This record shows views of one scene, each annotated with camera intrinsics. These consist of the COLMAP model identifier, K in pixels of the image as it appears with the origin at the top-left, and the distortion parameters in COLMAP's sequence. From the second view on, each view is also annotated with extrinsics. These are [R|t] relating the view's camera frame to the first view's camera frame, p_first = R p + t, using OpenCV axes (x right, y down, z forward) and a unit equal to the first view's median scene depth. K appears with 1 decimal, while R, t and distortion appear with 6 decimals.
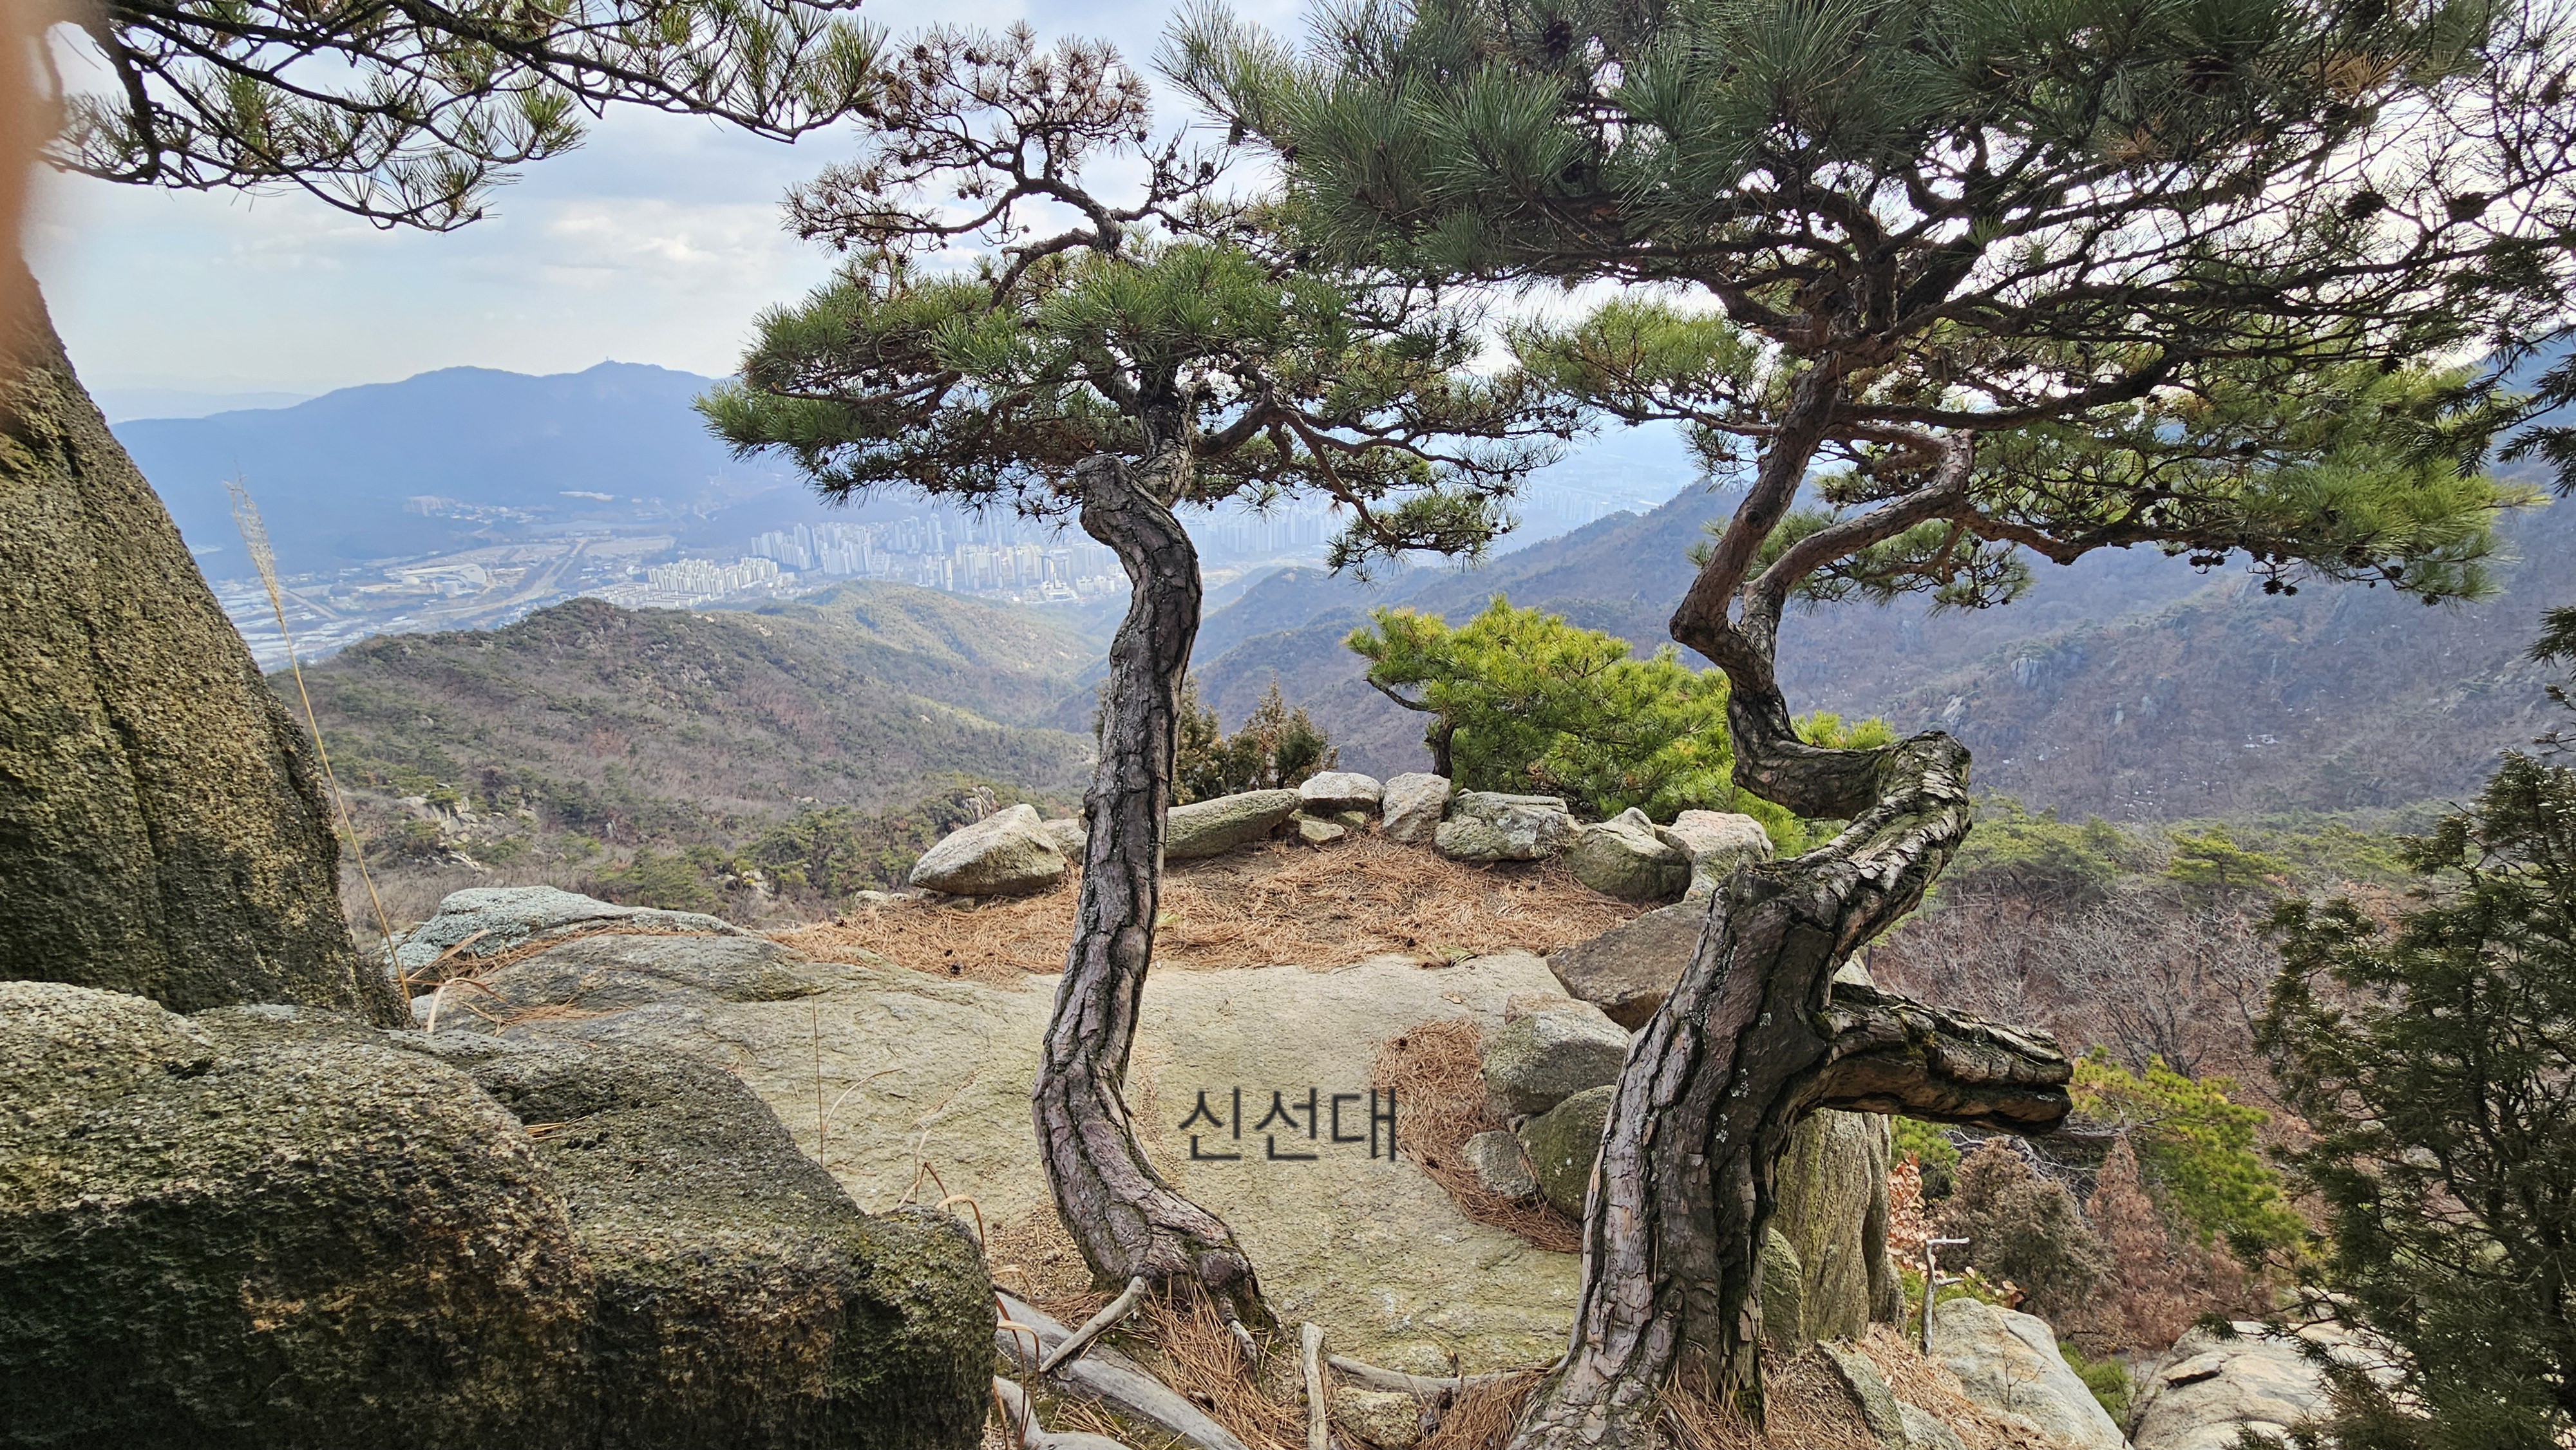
lens RADIAL K [[1064.3, 0, 1279.6], [0, 1064.3, 729.3], [0, 0, 1]] dist [0.014201, 0.000060]
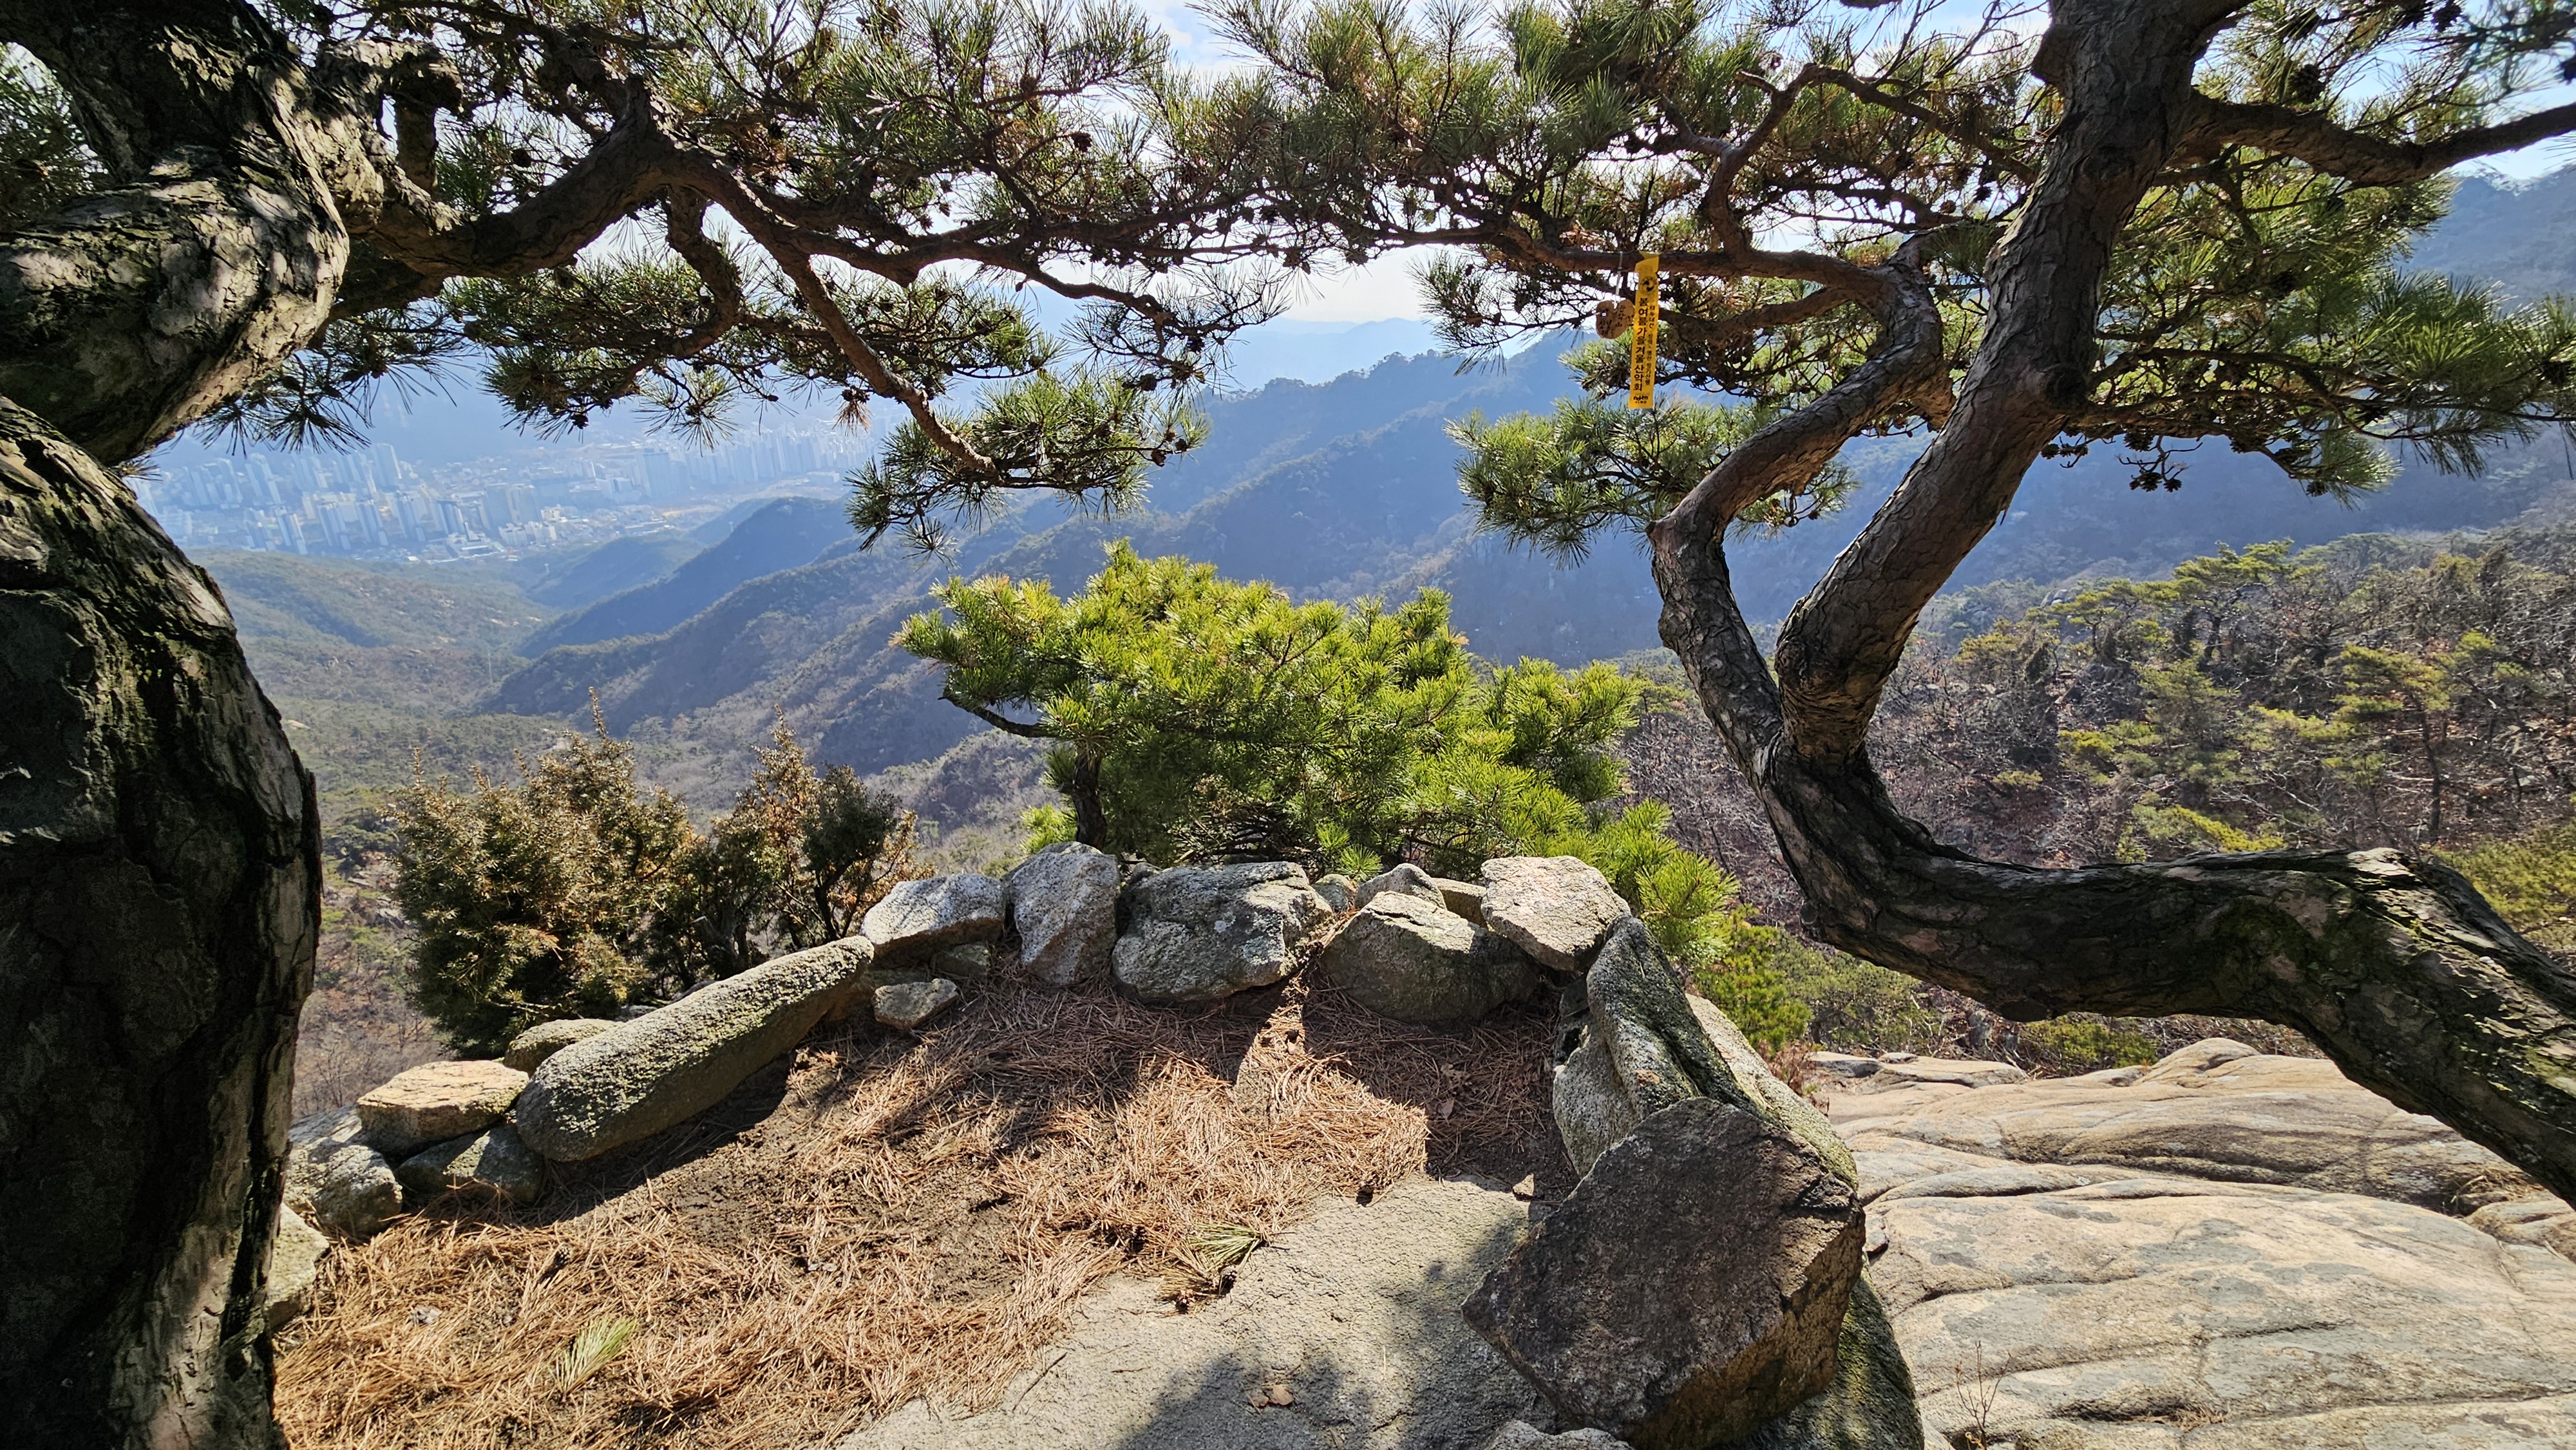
lens RADIAL K [[1064.3, 0, 1279.6], [0, 1064.3, 729.3], [0, 0, 1]] dist [0.014201, 0.000060]
pose [[0.905200, -0.145394, 0.399342, 0.009201], [0.115822, 0.988487, 0.097354, -0.081299], [-0.408899, -0.041872, 0.911618, 0.426504]]
